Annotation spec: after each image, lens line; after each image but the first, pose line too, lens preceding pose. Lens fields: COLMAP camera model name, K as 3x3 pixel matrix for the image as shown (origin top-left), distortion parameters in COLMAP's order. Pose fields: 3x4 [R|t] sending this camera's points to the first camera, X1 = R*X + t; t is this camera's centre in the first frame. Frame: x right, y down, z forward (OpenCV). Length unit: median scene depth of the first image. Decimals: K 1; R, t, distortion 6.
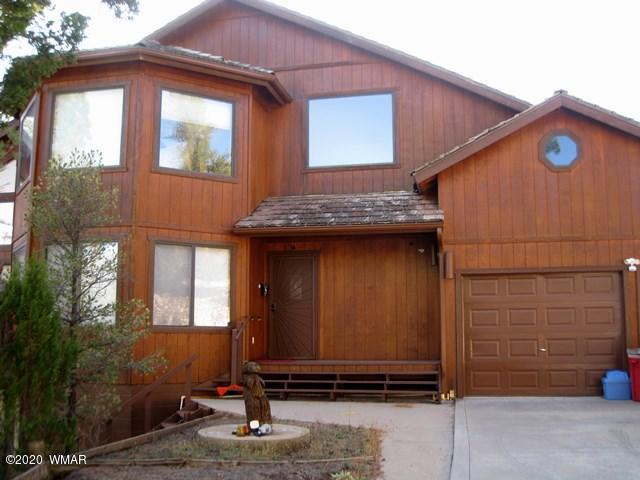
lens RADIAL K [[680.8, 0, 320.4], [0, 680.8, 241.0], [0, 0, 1]] dist [-0.188321, 0.000000]
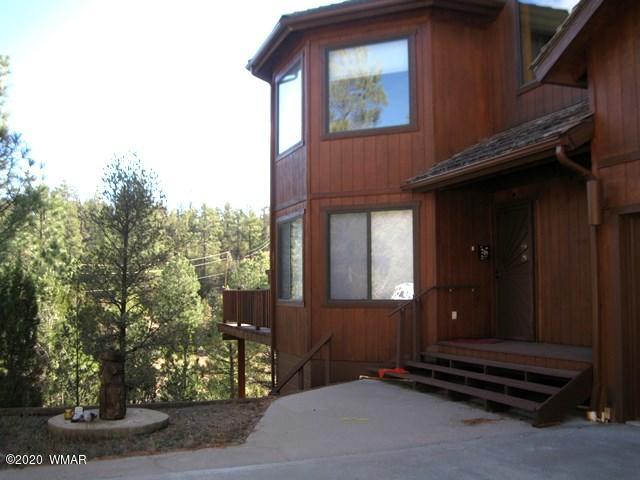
lens RADIAL K [[680.8, 0, 320.1], [0, 680.8, 238.6], [0, 0, 1]] dist [-0.188321, 0.000000]
pose [[0.517021, -0.064991, -0.853502, 0.541917], [0.121233, 0.992622, -0.002146, 0.037137], [0.847344, -0.102364, 0.521085, 0.458933]]
